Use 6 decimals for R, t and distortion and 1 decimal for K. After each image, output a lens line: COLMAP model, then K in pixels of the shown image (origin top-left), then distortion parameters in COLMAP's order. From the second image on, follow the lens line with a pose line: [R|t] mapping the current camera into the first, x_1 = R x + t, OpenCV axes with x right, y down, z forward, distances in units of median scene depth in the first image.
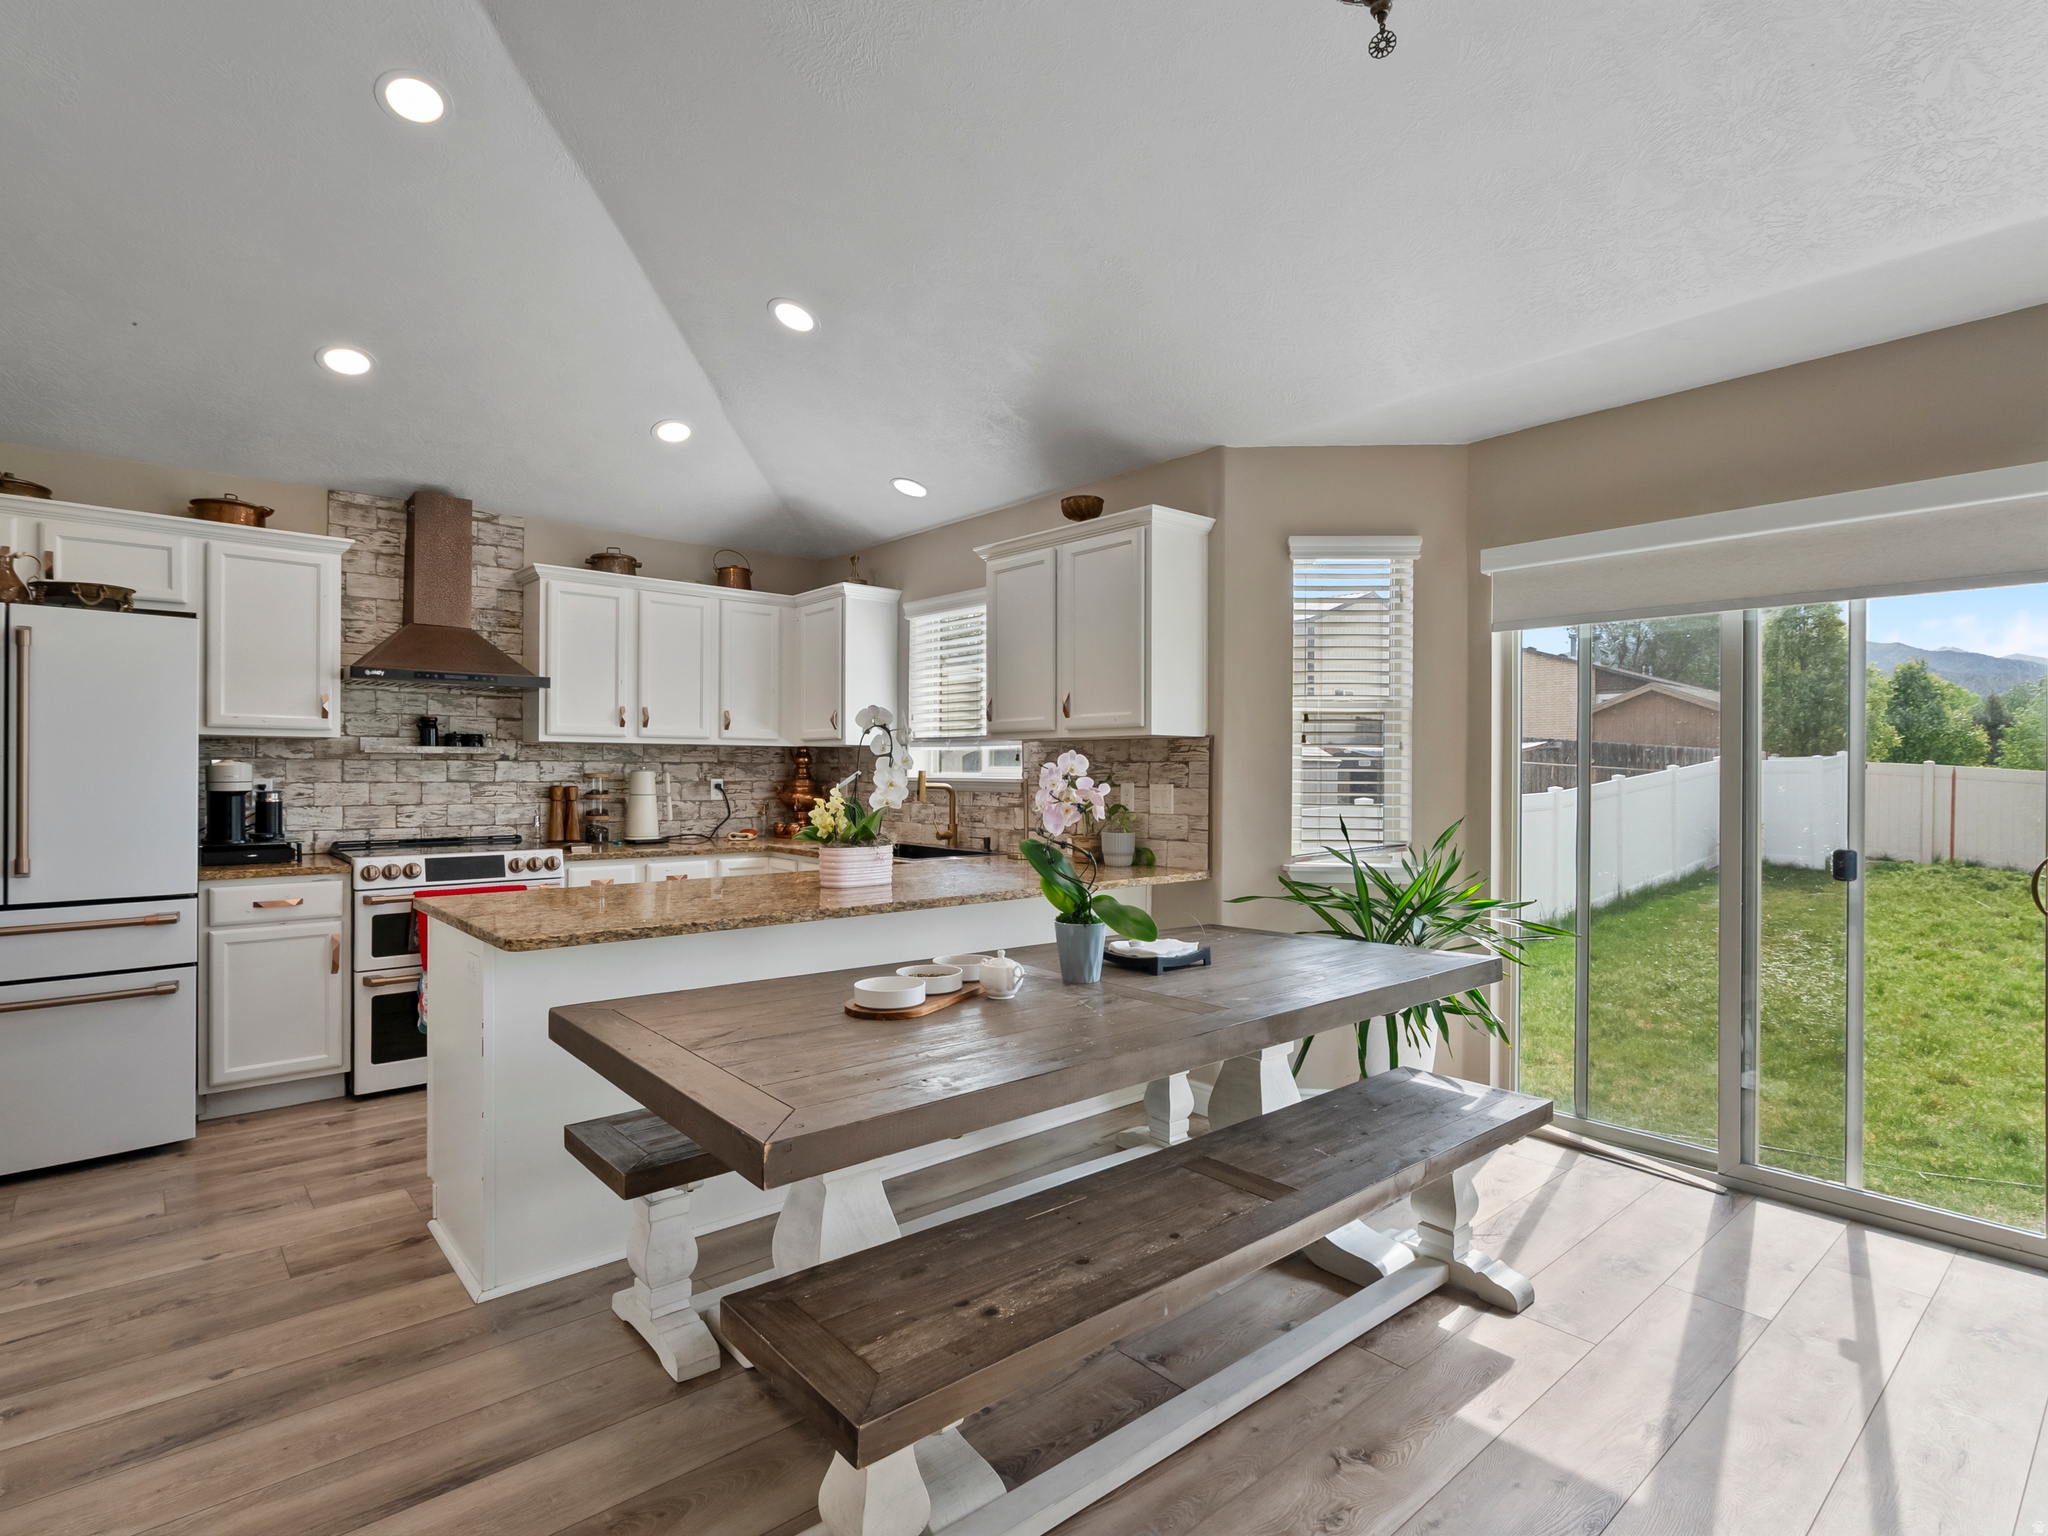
lens RADIAL K [[1042.1, 0, 1019.8], [0, 1042.1, 768.6], [0, 0, 1]] dist [-0.004631, 0.005199]
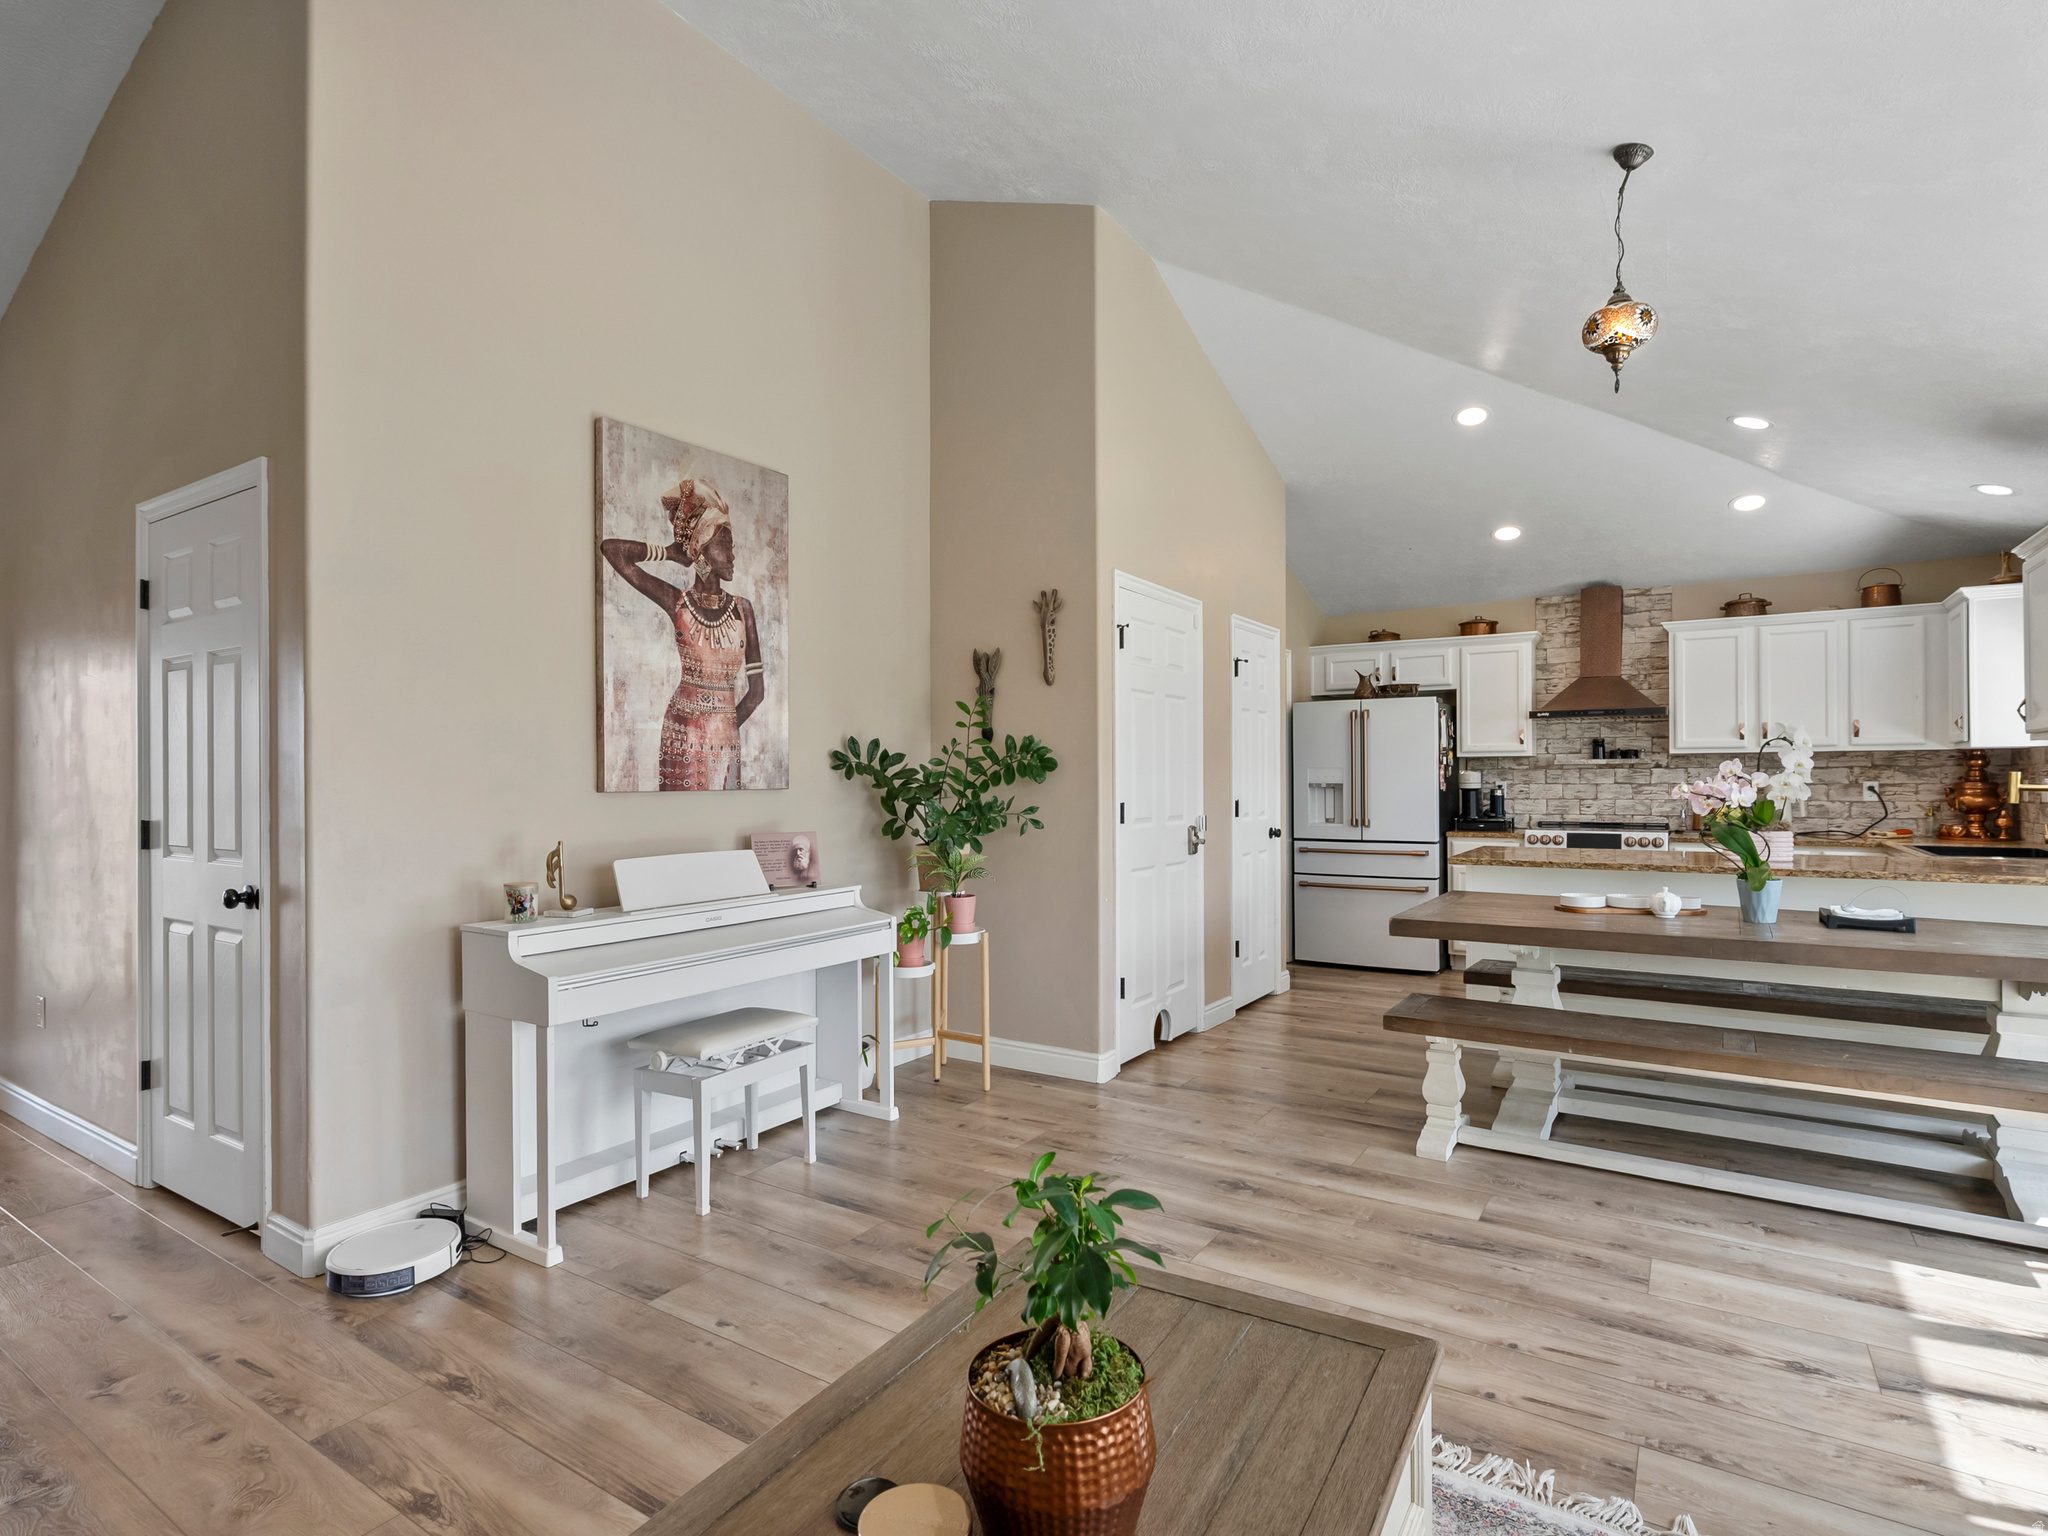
lens RADIAL K [[1042.1, 0, 1015.1], [0, 1042.1, 779.7], [0, 0, 1]] dist [-0.004631, 0.005199]
pose [[0.271216, -0.004112, -0.962510, 0.607038], [0.008047, 0.999966, -0.002005, 0.003495], [0.962485, -0.007201, 0.271240, -0.181899]]
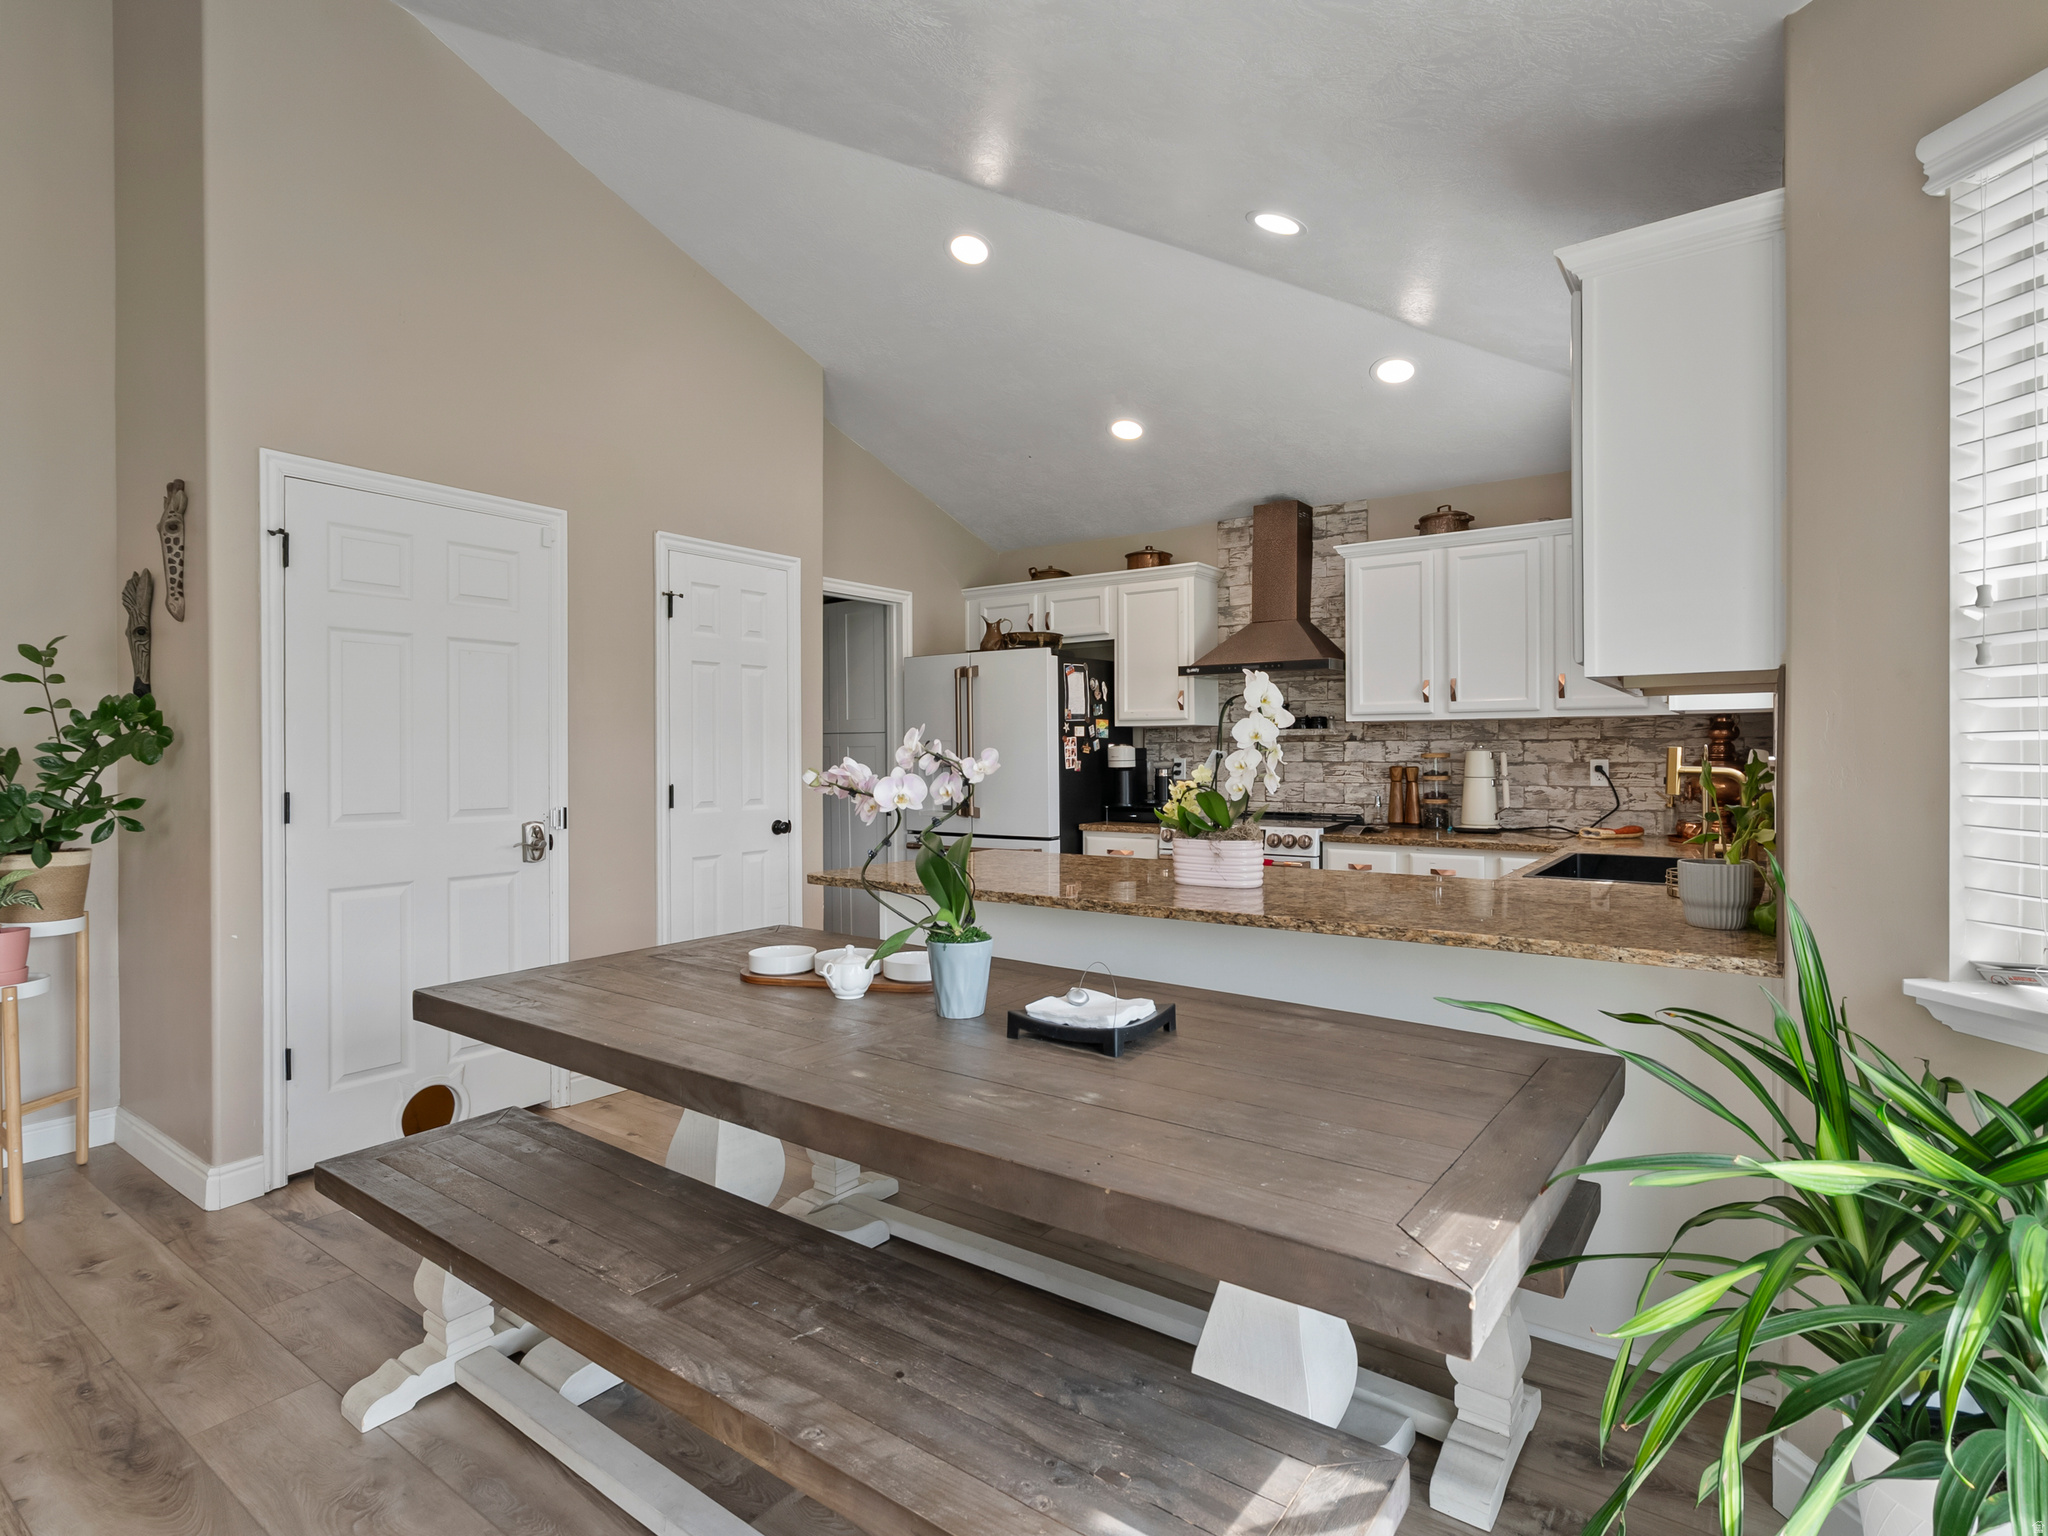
lens RADIAL K [[1042.1, 0, 1011.8], [0, 1042.1, 756.2], [0, 0, 1]] dist [-0.004631, 0.005199]
pose [[0.220994, -0.000165, -0.975275, 0.450321], [0.007788, 0.999968, 0.001595, 0.003062], [0.975244, -0.007948, 0.220988, 0.463595]]
